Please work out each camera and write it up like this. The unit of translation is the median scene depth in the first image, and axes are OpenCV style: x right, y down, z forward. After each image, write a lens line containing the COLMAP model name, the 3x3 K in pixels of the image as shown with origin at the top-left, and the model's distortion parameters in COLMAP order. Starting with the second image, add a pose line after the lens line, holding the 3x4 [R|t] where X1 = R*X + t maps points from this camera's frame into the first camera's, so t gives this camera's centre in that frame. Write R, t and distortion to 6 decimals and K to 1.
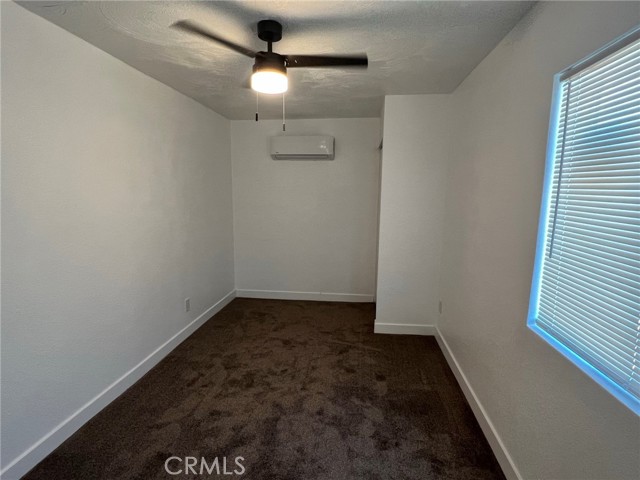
lens RADIAL K [[355.8, 0, 320.9], [0, 355.8, 240.7], [0, 0, 1]] dist [-0.001235, -0.000612]
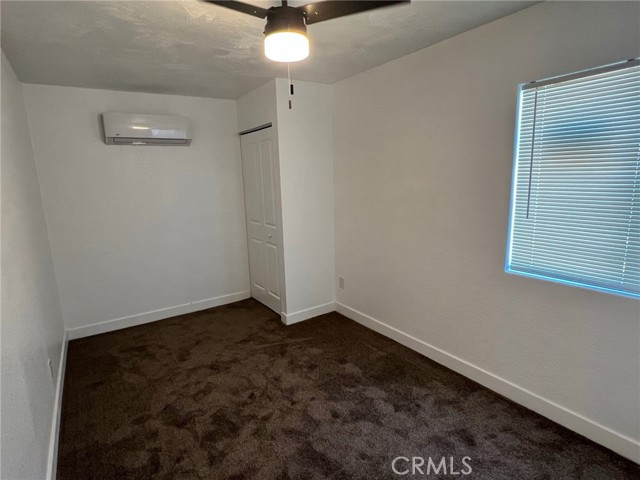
lens RADIAL K [[355.8, 0, 321.5], [0, 355.8, 239.3], [0, 0, 1]] dist [-0.001235, -0.000612]
pose [[0.764163, -0.150673, 0.627179, -0.444000], [0.132825, 0.988254, 0.075582, -0.043173], [-0.631200, 0.025548, 0.775199, 0.226824]]
